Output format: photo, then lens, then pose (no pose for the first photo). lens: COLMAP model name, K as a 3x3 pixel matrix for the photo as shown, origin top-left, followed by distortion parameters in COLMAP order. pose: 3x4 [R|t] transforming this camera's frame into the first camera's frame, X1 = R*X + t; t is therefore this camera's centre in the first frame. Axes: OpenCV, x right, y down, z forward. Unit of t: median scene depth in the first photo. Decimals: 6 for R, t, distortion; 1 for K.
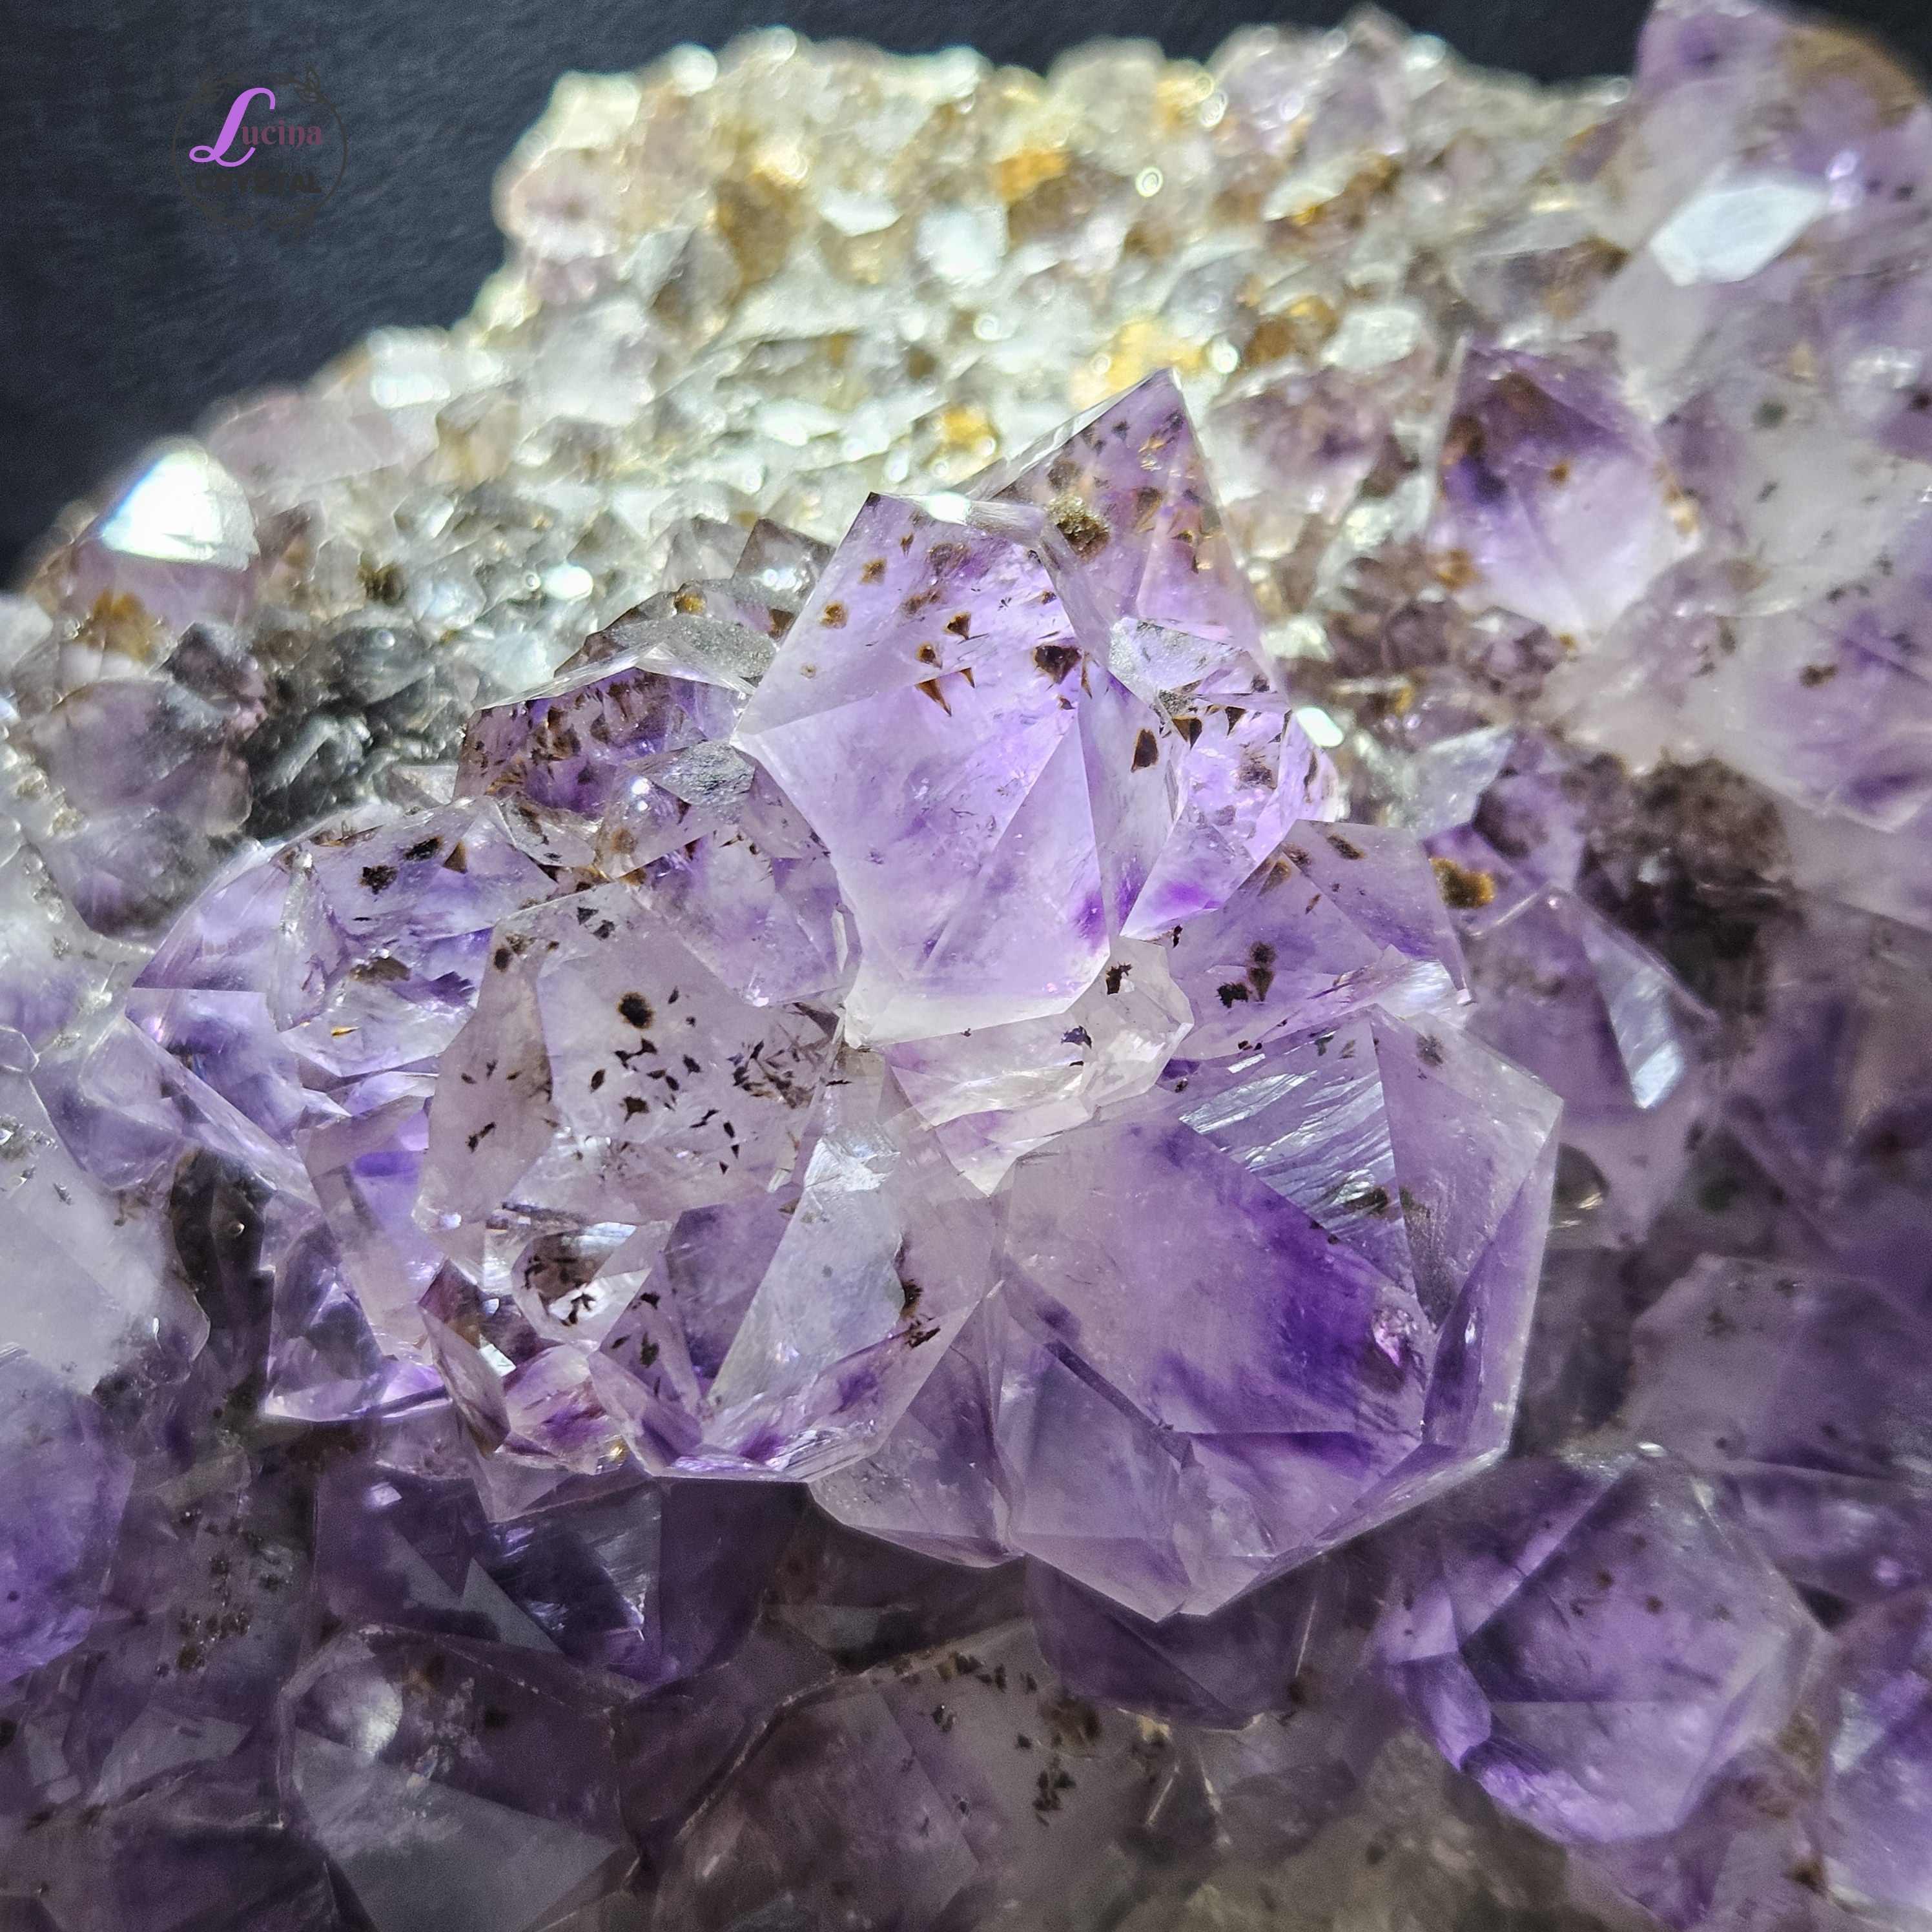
lens RADIAL K [[3729.8, 0, 939.7], [0, 3729.8, 957.7], [0, 0, 1]] dist [0.008197, -0.228854]
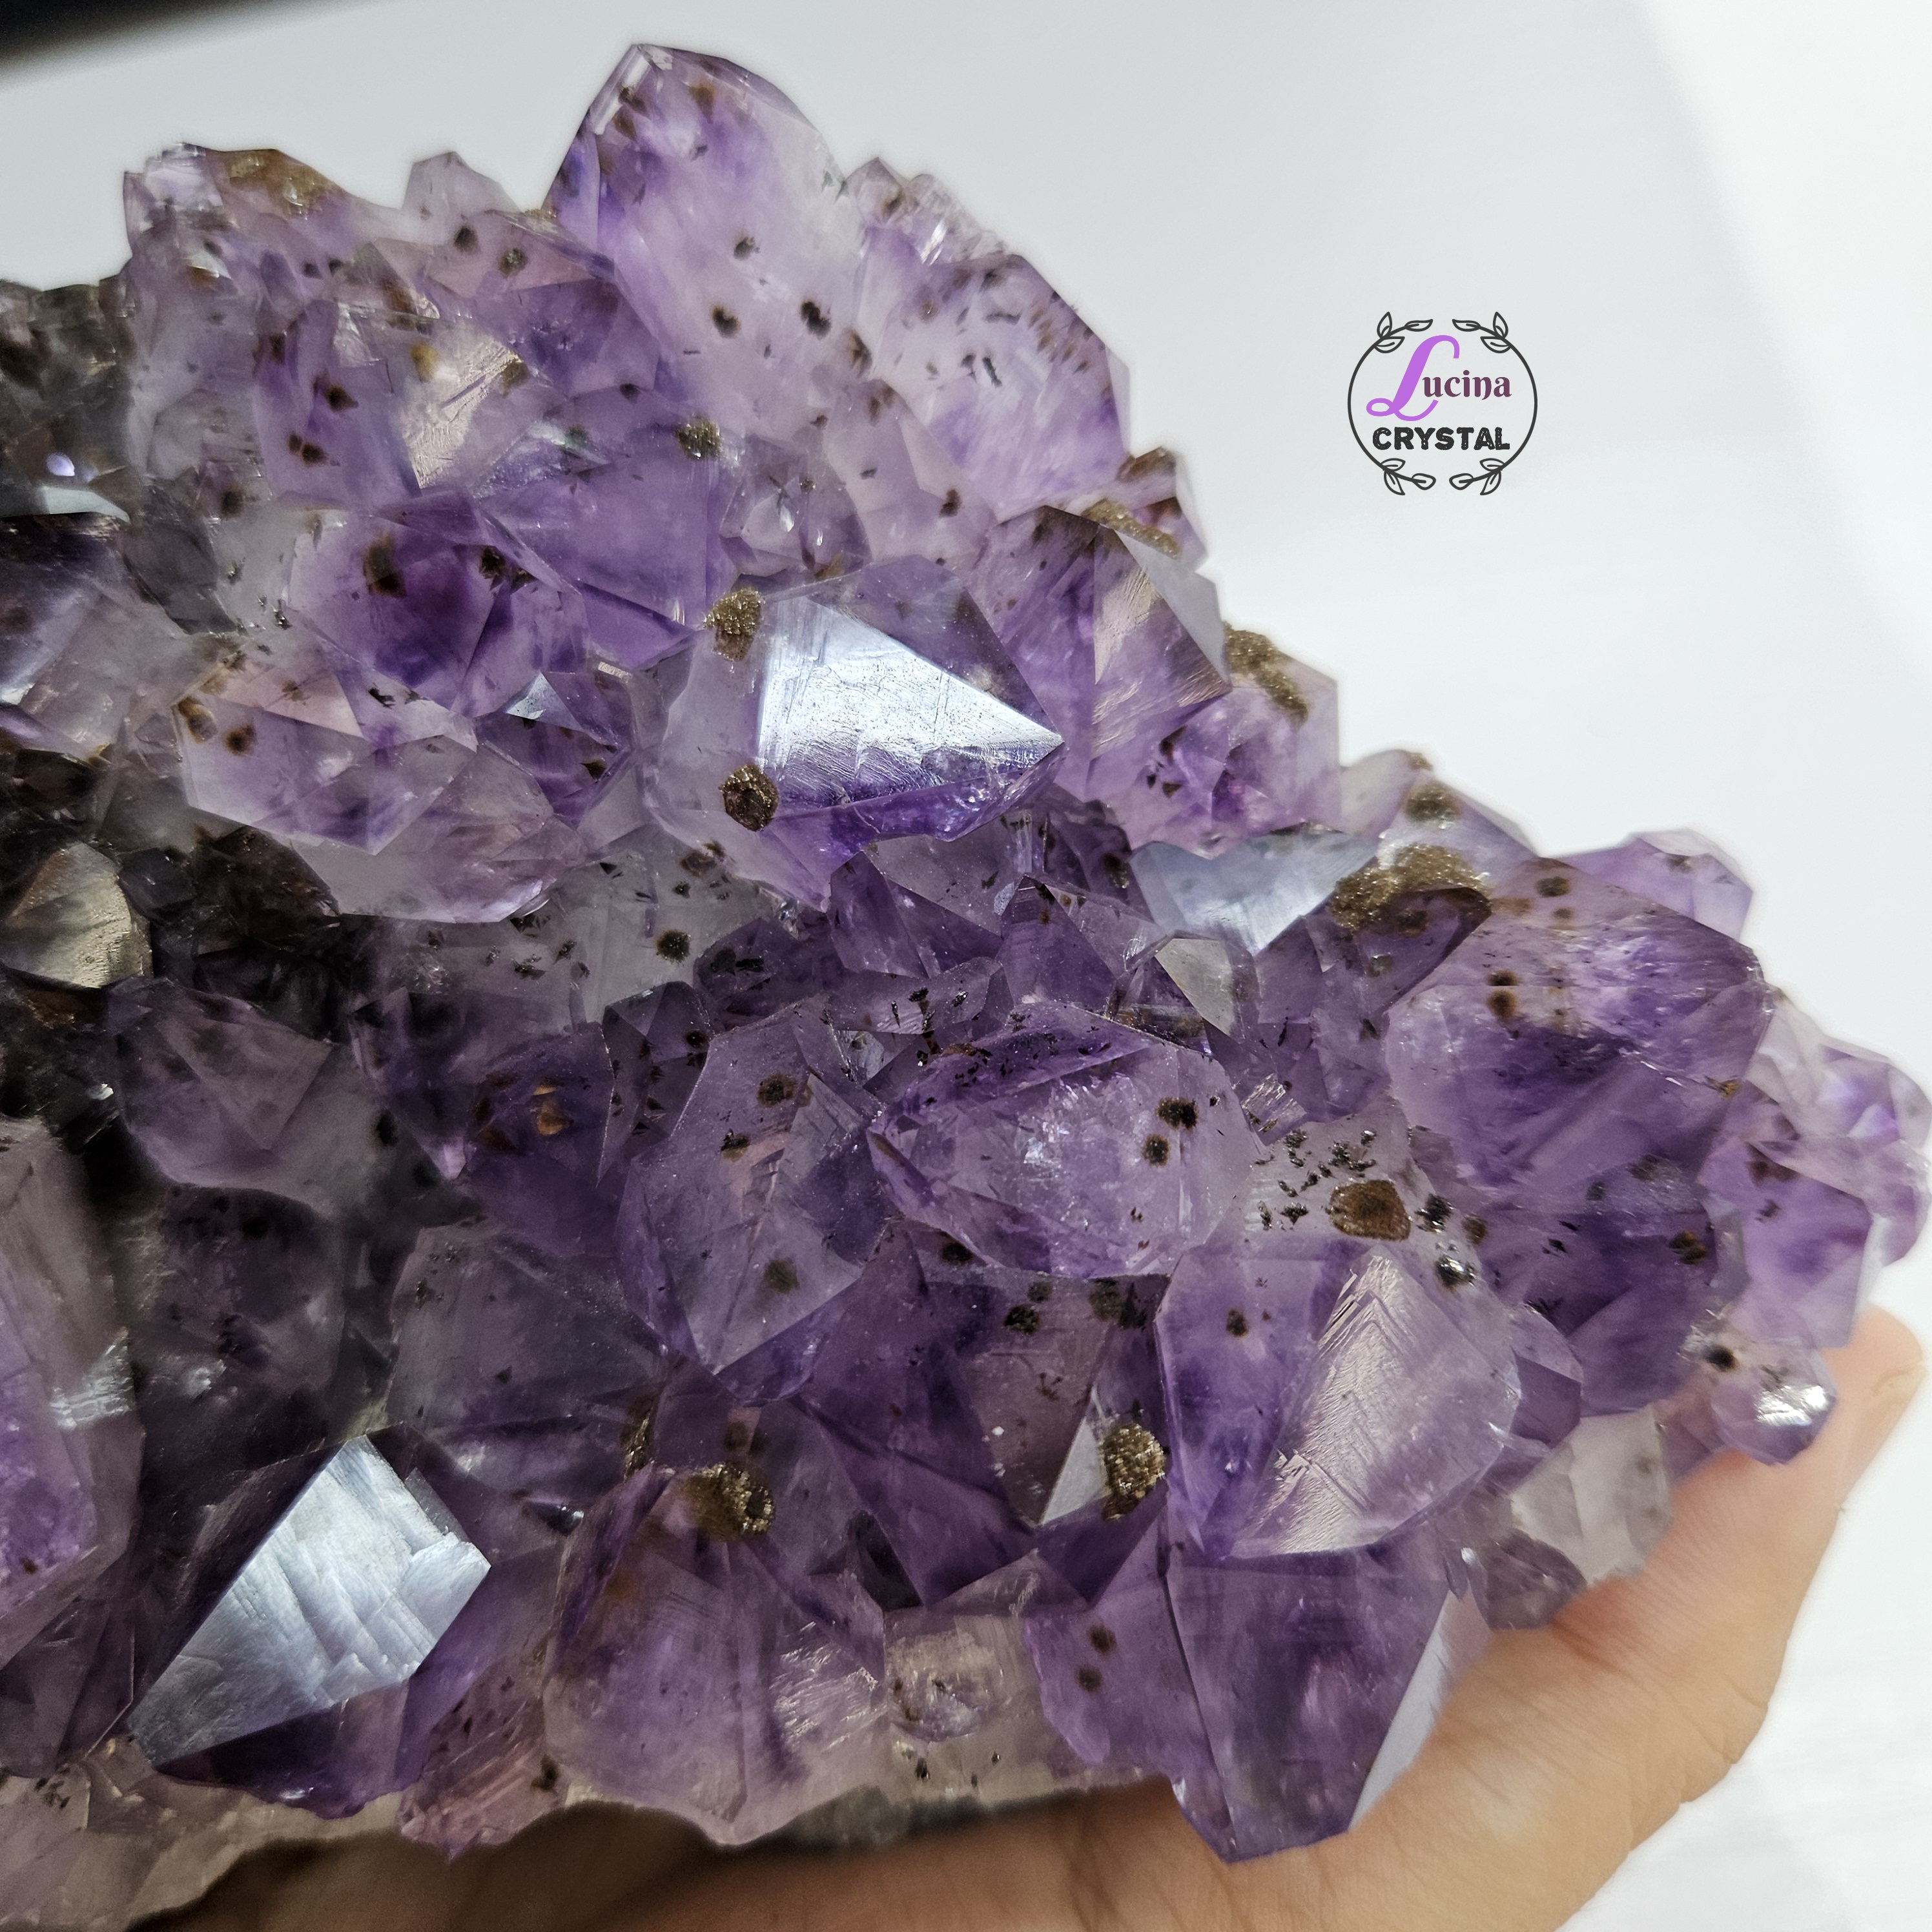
lens RADIAL K [[1868.4, 0, 966.0], [0, 1868.4, 966.0], [0, 0, 1]] dist [-0.058736, -0.004436]
pose [[0.958314, -0.284307, -0.028352, 0.424380], [0.285709, 0.952831, 0.102391, -0.008827], [-0.002095, -0.106224, 0.994340, 0.457519]]
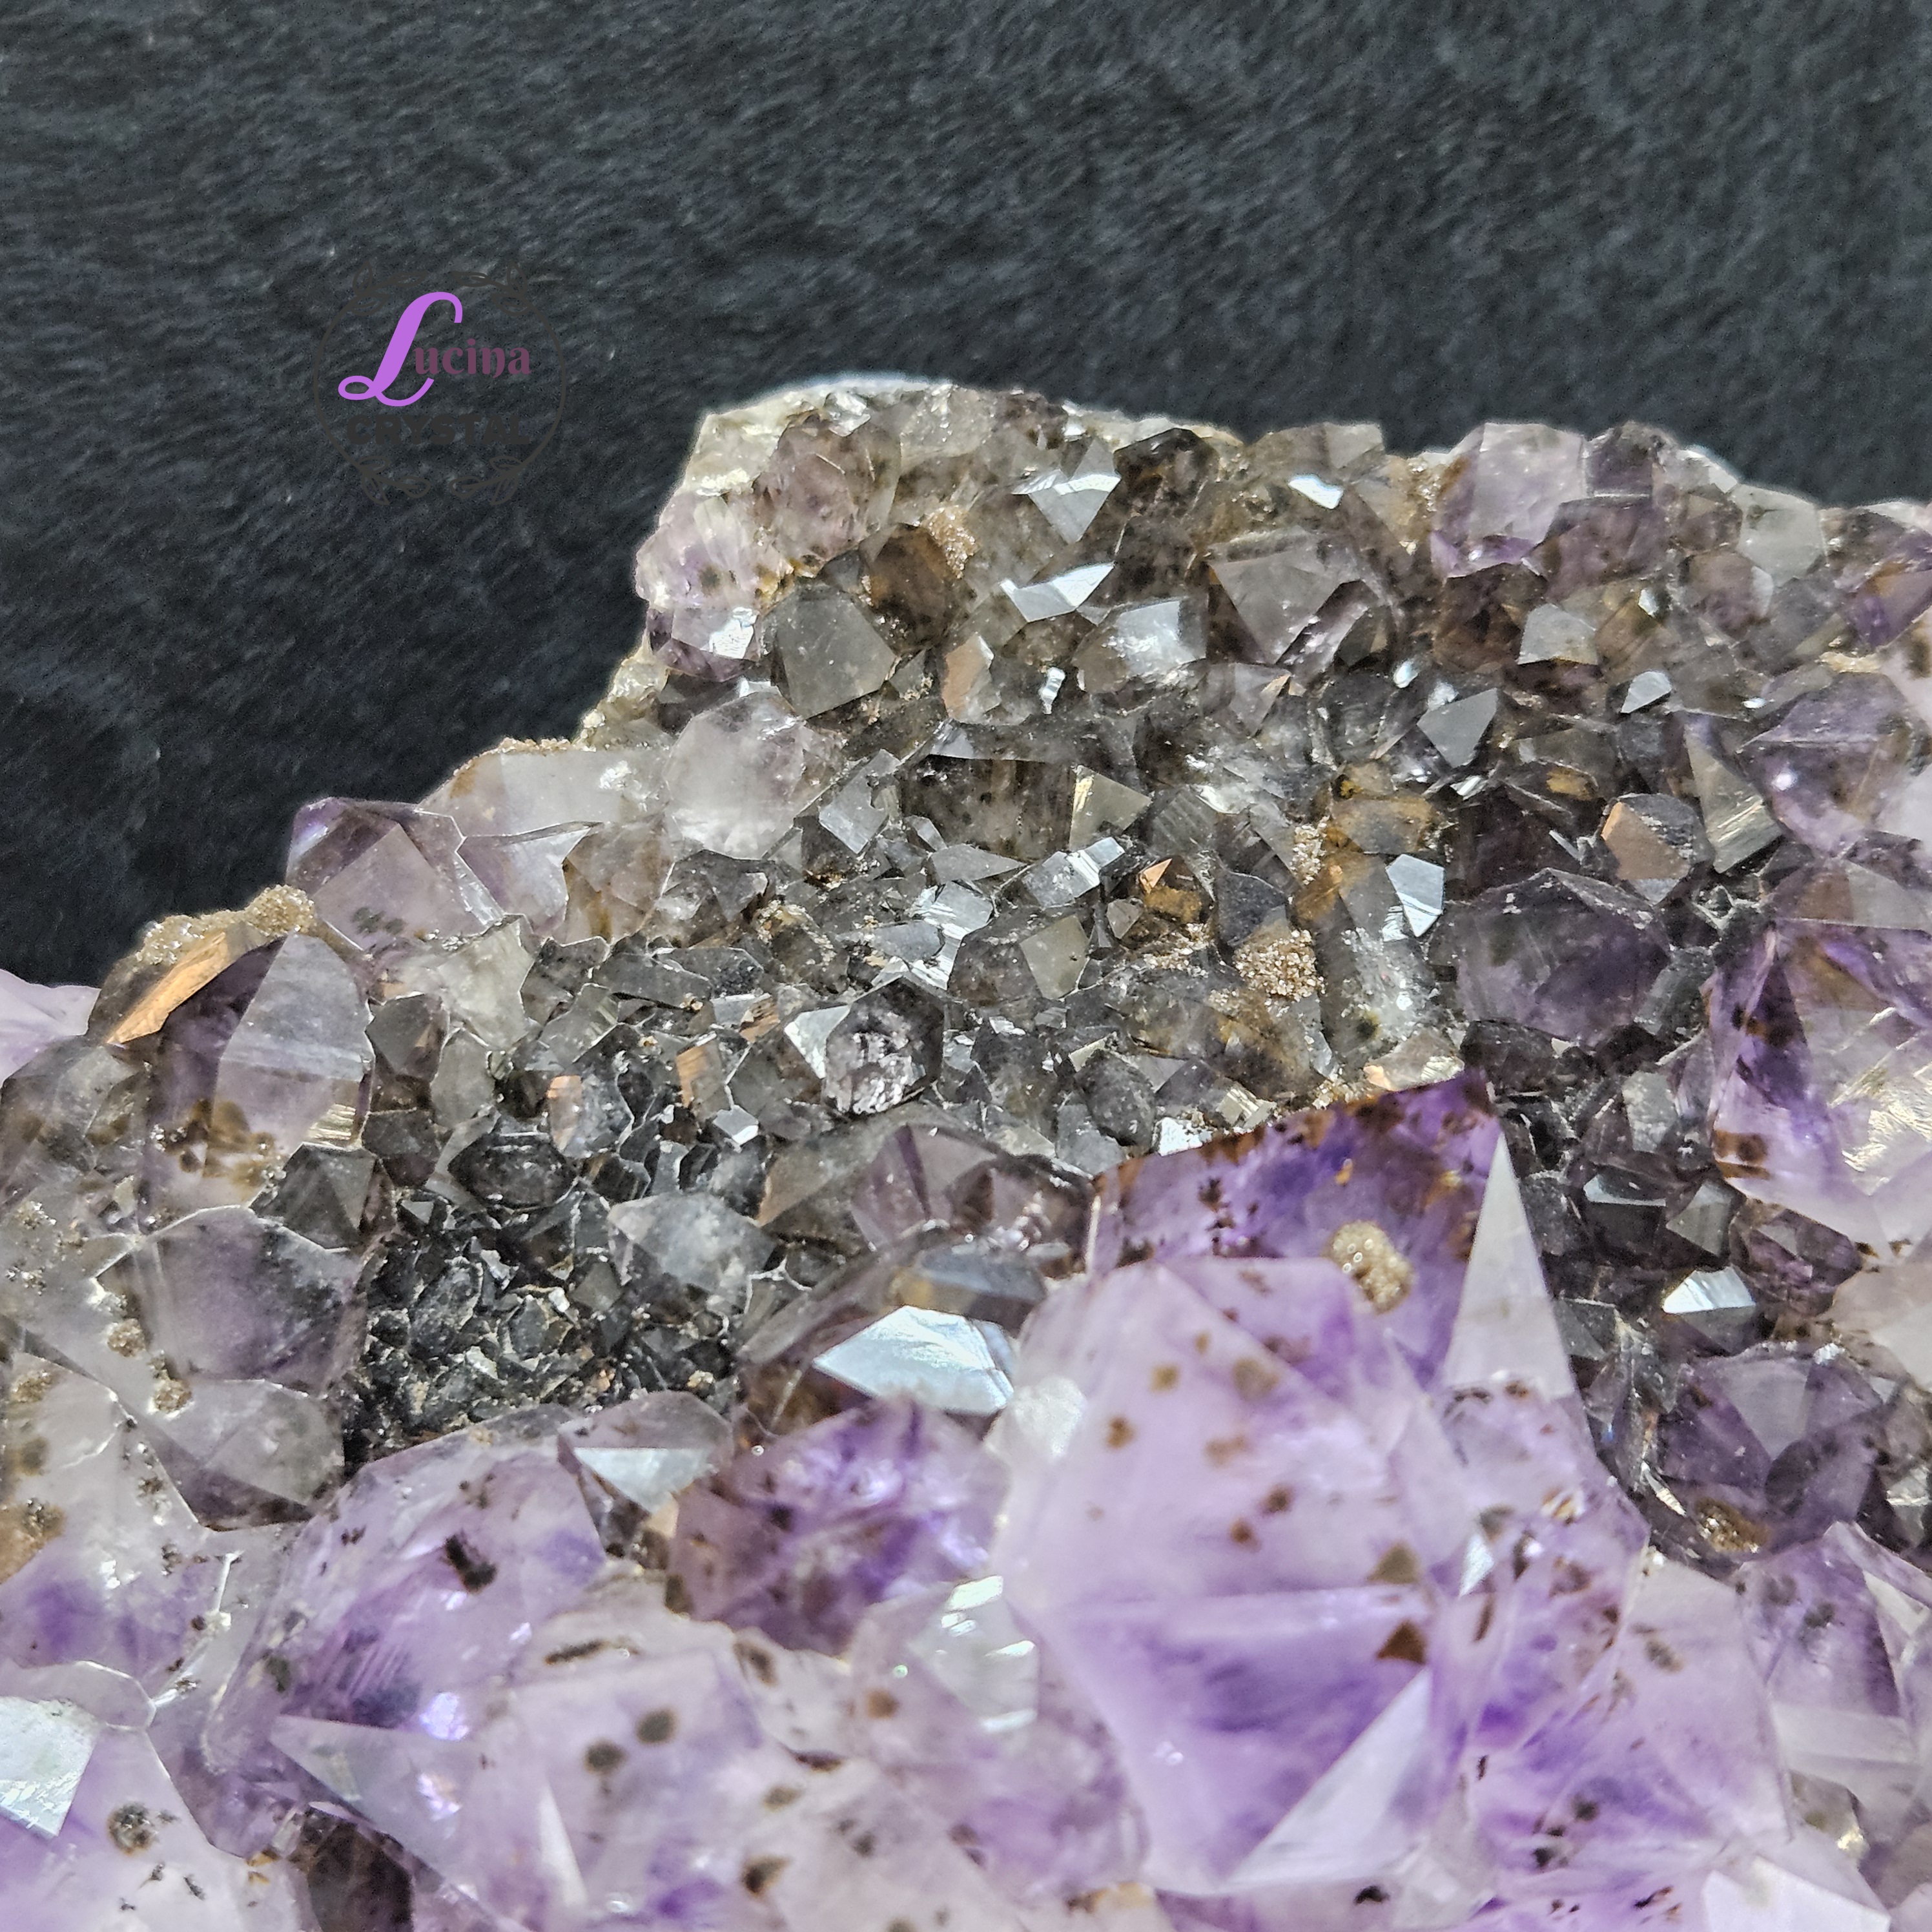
lens RADIAL K [[3729.8, 0, 939.7], [0, 3729.8, 957.7], [0, 0, 1]] dist [0.008197, -0.228854]
pose [[0.998649, 0.013289, 0.050243, -0.101968], [-0.022368, 0.982538, 0.184713, -0.320644], [-0.046911, -0.185587, 0.981507, 0.149044]]
